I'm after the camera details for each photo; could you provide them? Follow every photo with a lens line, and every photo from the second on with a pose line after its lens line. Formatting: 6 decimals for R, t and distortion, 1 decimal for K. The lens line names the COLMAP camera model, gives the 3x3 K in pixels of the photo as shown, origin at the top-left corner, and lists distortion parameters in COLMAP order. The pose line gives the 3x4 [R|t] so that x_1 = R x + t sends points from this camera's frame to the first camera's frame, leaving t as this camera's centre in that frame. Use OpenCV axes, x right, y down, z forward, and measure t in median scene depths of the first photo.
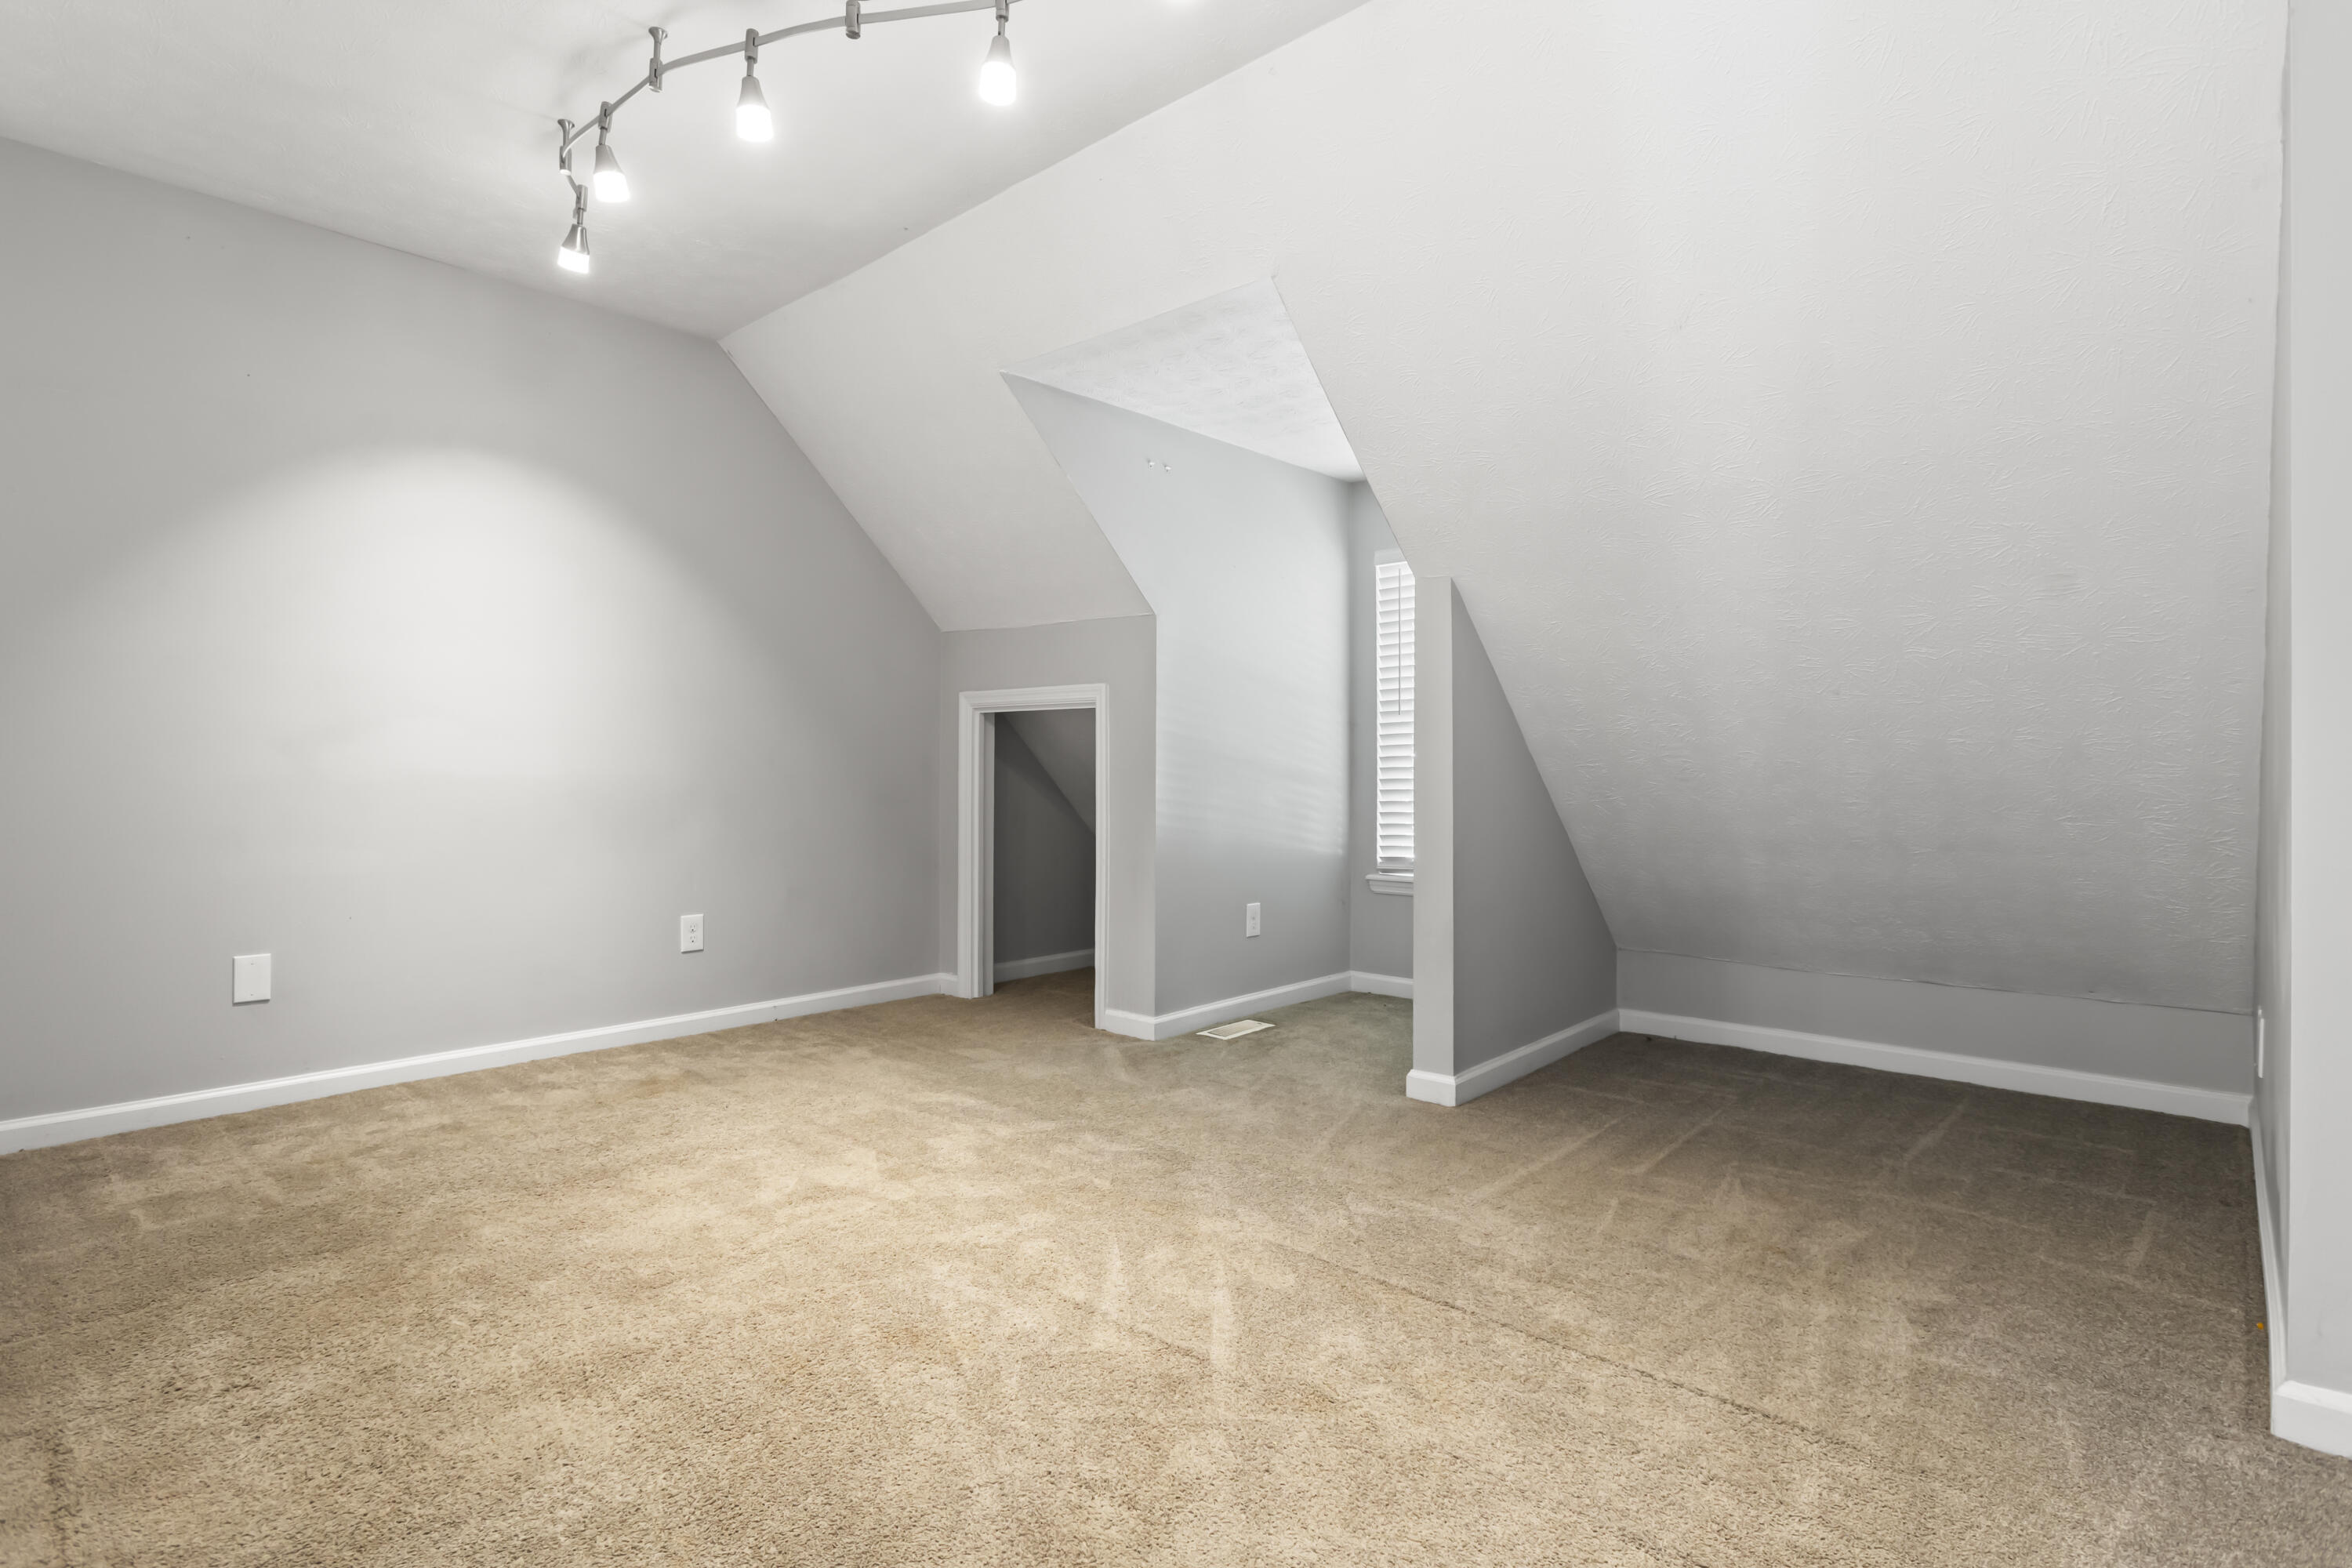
lens RADIAL K [[1166.2, 0, 1175.7], [0, 1166.2, 800.2], [0, 0, 1]] dist [-0.033065, 0.025783]
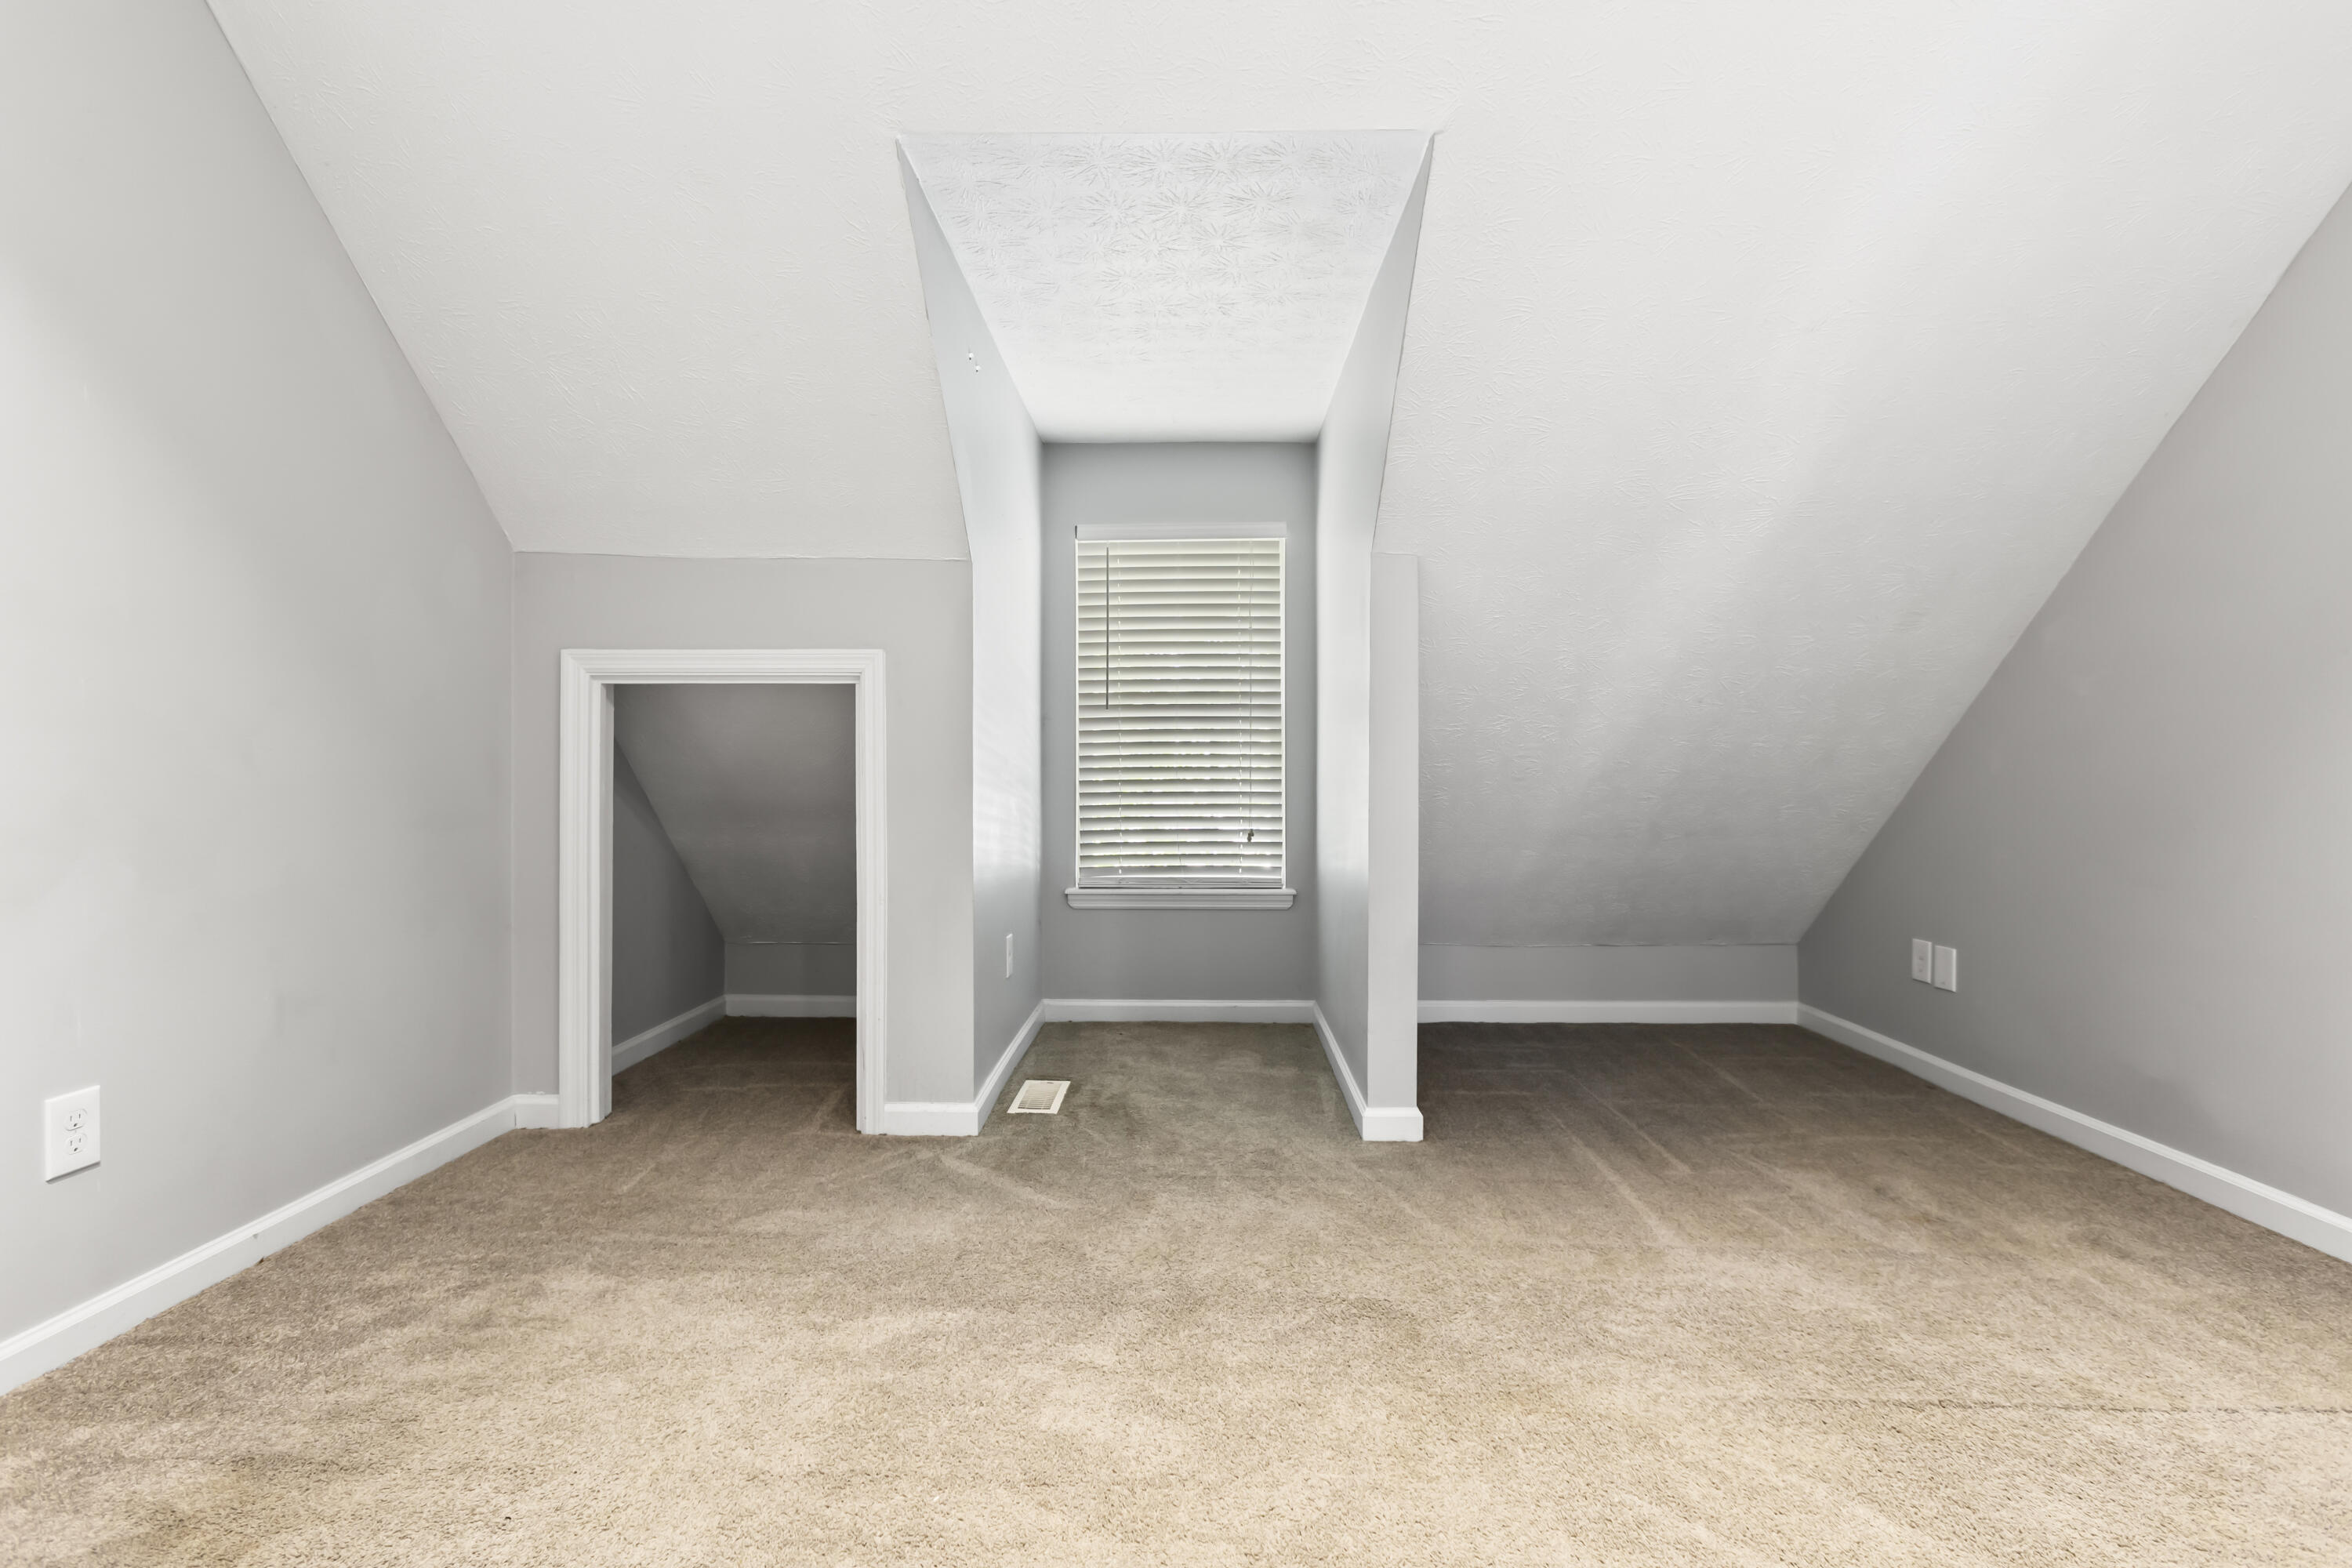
lens RADIAL K [[1046.3, 0, 1171.7], [0, 1046.3, 769.9], [0, 0, 1]] dist [-0.018543, 0.013868]
pose [[0.754068, -0.000147, 0.656796, -0.442200], [0.016991, 0.999670, -0.019283, -0.013607], [-0.656577, 0.025700, 0.753821, 0.502062]]
